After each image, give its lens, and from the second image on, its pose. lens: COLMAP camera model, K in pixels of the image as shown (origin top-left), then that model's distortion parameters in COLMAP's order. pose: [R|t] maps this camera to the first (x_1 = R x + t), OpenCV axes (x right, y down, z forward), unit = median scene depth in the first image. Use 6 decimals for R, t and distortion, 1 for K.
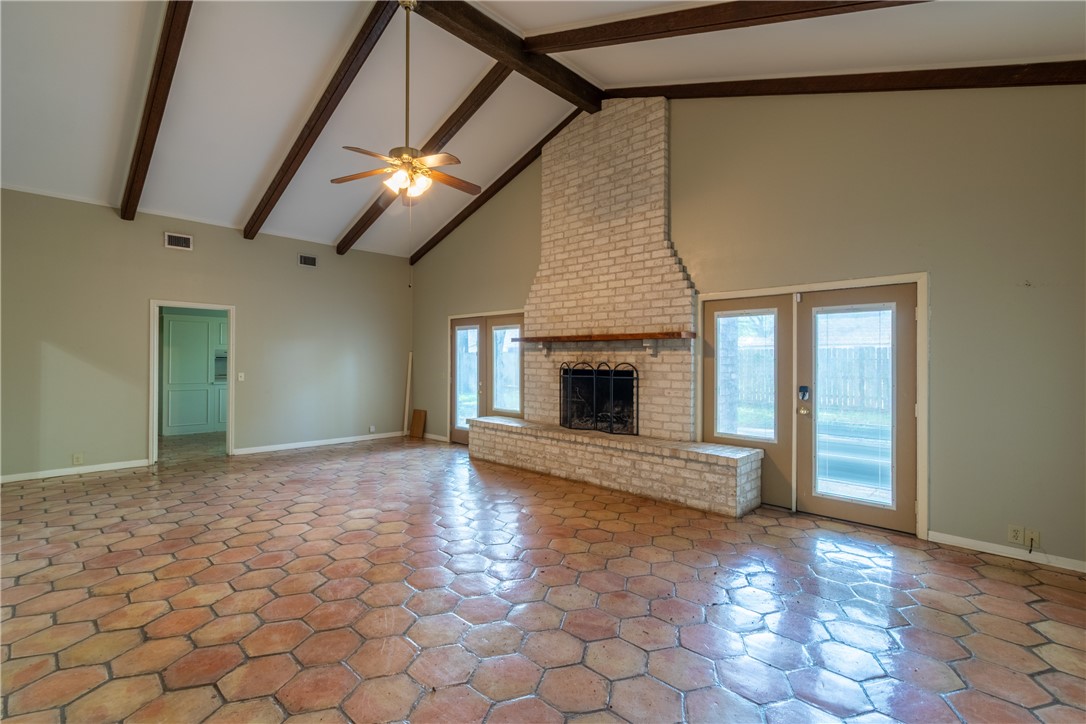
lens RADIAL K [[490.2, 0, 569.2], [0, 490.2, 358.5], [0, 0, 1]] dist [0.002171, 0.000443]
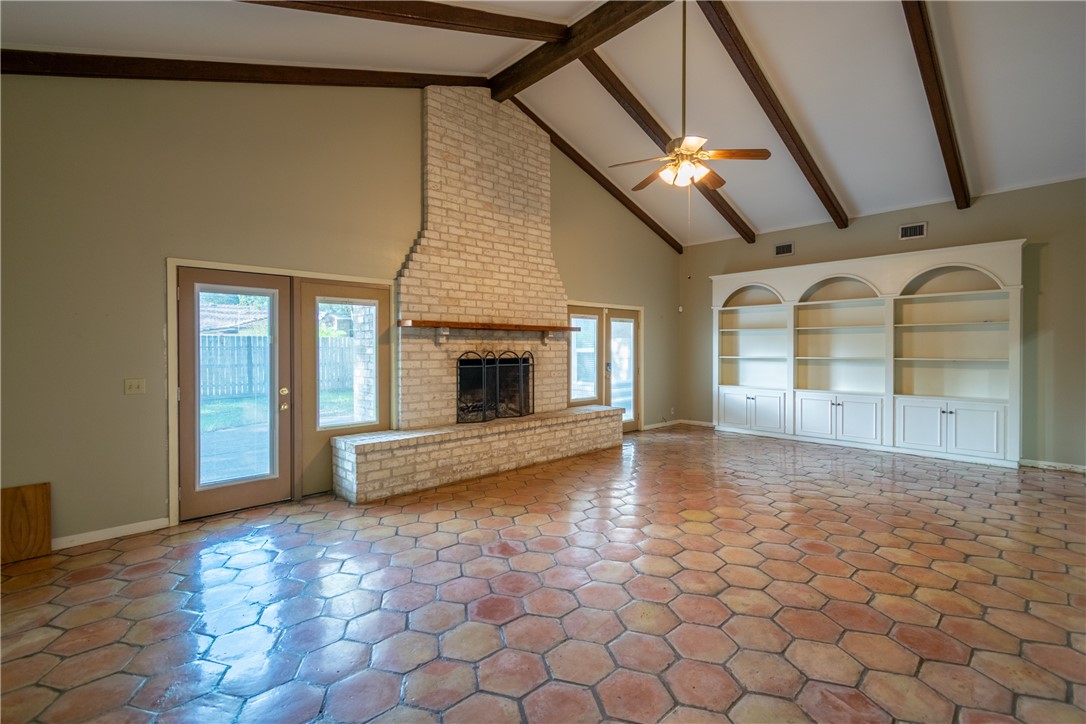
lens RADIAL K [[491.5, 0, 519.1], [0, 491.5, 352.9], [0, 0, 1]] dist [-0.000835, -0.000302]
pose [[0.092702, -0.015166, 0.995578, -0.971061], [0.001291, 0.999885, 0.015111, -0.003822], [-0.995693, -0.000115, 0.092711, 0.883663]]
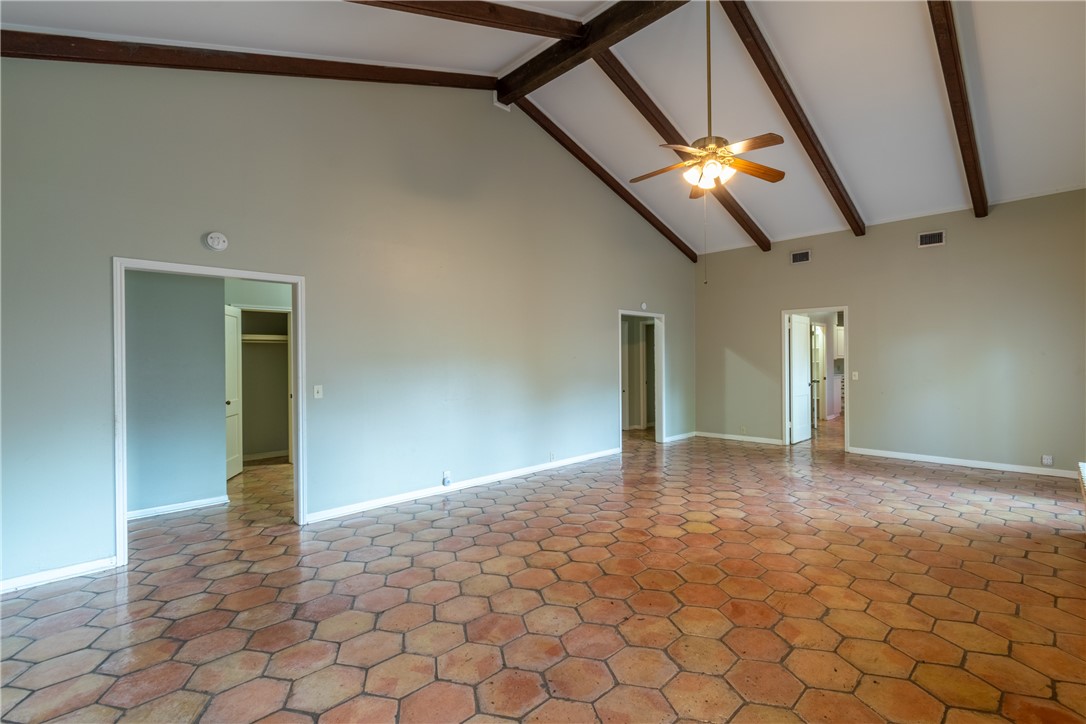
lens RADIAL K [[495.8, 0, 539.6], [0, 495.8, 355.9], [0, 0, 1]] dist [0.001288, -0.000018]
pose [[-0.065601, -0.013714, -0.997752, 0.464868], [0.012398, 0.999817, -0.014557, 0.004578], [0.997769, -0.013325, -0.065419, 0.519005]]
